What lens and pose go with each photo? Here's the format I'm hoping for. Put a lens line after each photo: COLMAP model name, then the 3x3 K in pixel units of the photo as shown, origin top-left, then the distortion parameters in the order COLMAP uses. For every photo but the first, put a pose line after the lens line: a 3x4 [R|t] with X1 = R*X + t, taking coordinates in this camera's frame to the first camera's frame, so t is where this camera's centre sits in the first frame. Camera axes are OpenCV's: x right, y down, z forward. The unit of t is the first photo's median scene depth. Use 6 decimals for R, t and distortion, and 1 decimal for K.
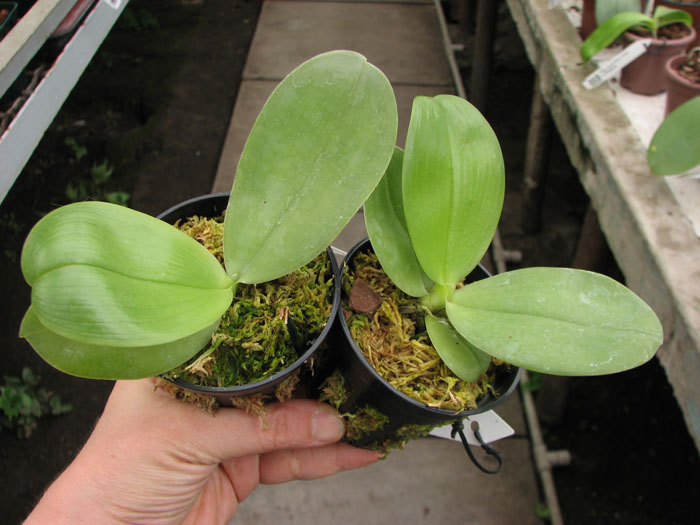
lens RADIAL K [[732.1, 0, 350.3], [0, 732.1, 279.9], [0, 0, 1]] dist [-0.192513, 0.265430]
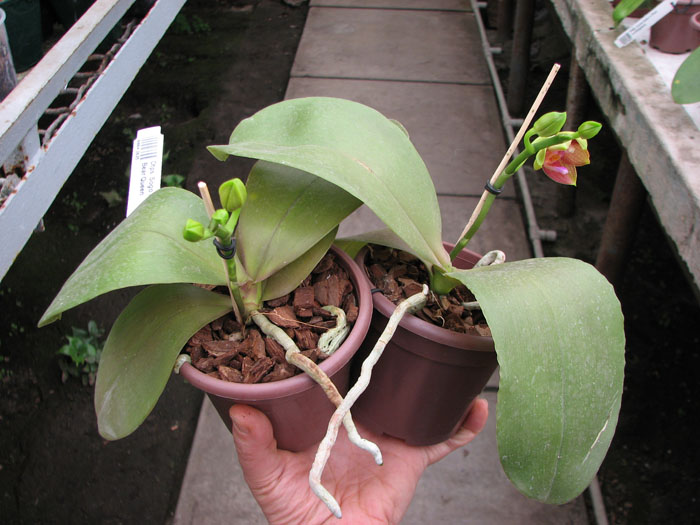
lens RADIAL K [[732.1, 0, 350.3], [0, 732.1, 279.9], [0, 0, 1]] dist [-0.192513, 0.265430]
pose [[0.998888, 0.017806, -0.043644, -0.019403], [-0.019276, 0.999253, -0.033490, 0.092232], [0.043015, 0.034294, 0.998486, -0.069645]]
